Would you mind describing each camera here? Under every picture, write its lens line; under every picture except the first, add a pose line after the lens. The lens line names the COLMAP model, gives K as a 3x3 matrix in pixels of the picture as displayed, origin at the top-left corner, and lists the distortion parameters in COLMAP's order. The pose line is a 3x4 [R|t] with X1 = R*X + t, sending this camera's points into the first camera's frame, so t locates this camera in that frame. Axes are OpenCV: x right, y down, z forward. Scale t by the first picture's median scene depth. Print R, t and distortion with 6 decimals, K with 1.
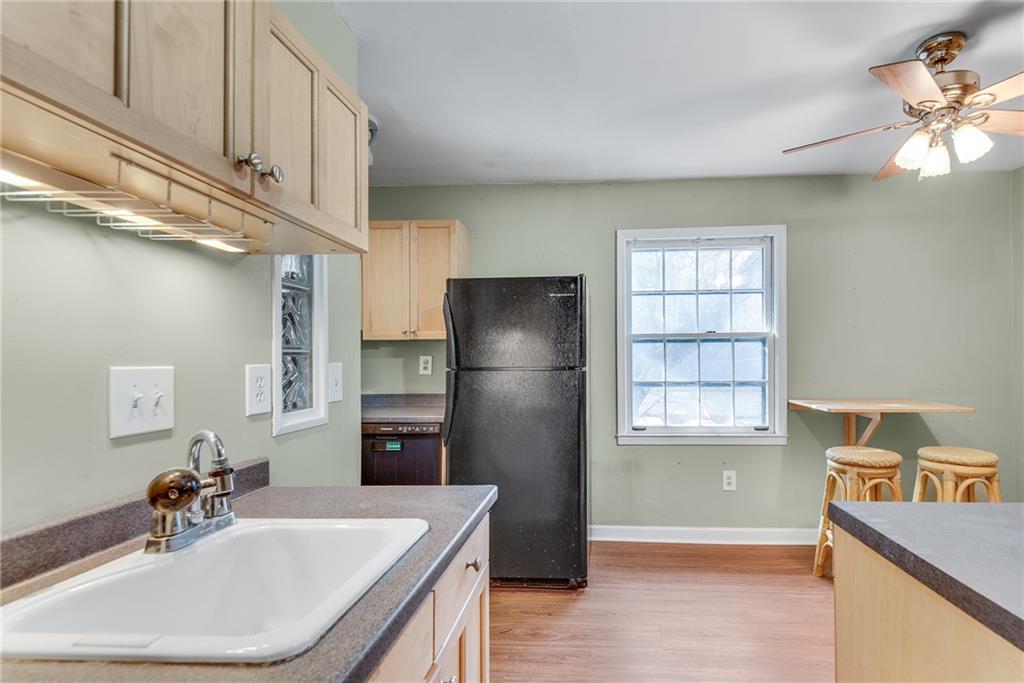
lens RADIAL K [[474.6, 0, 508.0], [0, 474.6, 345.6], [0, 0, 1]] dist [0.030273, -0.015460]
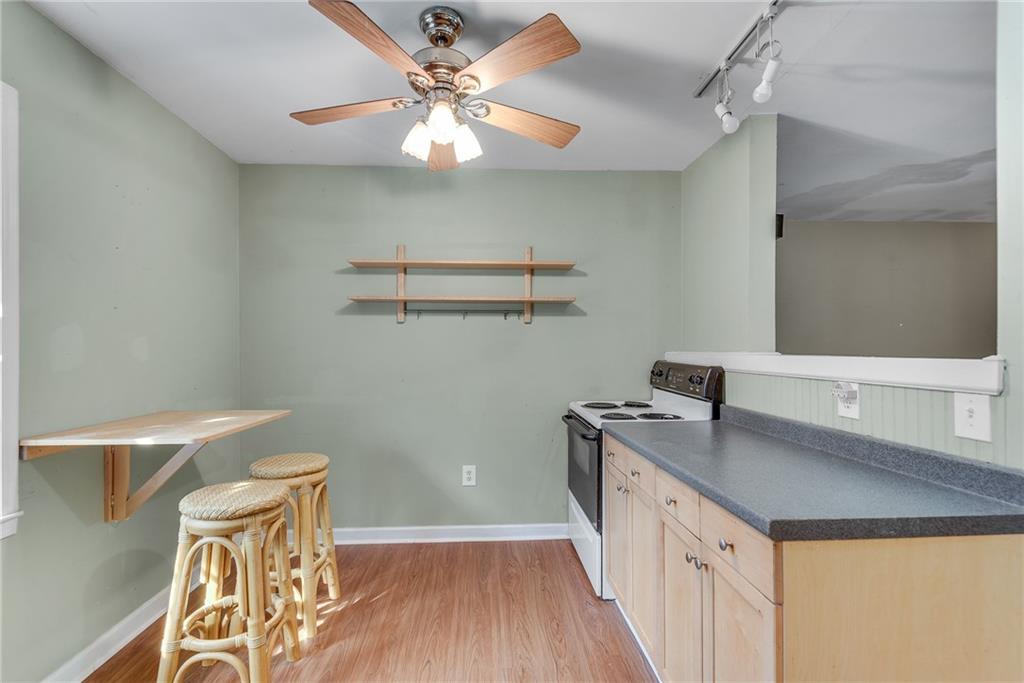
lens RADIAL K [[474.6, 0, 508.0], [0, 474.6, 345.6], [0, 0, 1]] dist [0.030273, -0.015460]
pose [[-0.234567, 0.017545, 0.971942, -0.030659], [-0.018533, 0.999575, -0.022517, 0.024519], [-0.971923, -0.023294, -0.234142, 0.953993]]
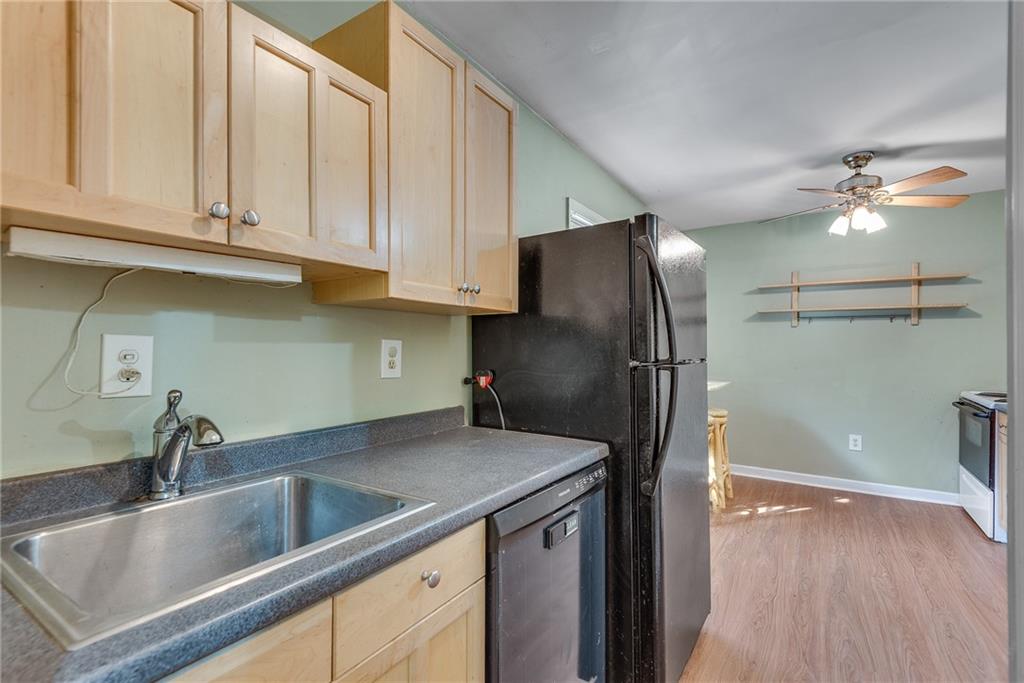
lens RADIAL K [[474.6, 0, 508.0], [0, 474.6, 345.6], [0, 0, 1]] dist [0.030273, -0.015460]
pose [[0.384681, 0.008318, 0.923012, -0.930678], [-0.023045, 0.999734, 0.000594, 0.035341], [-0.922762, -0.021499, 0.384771, 1.283596]]
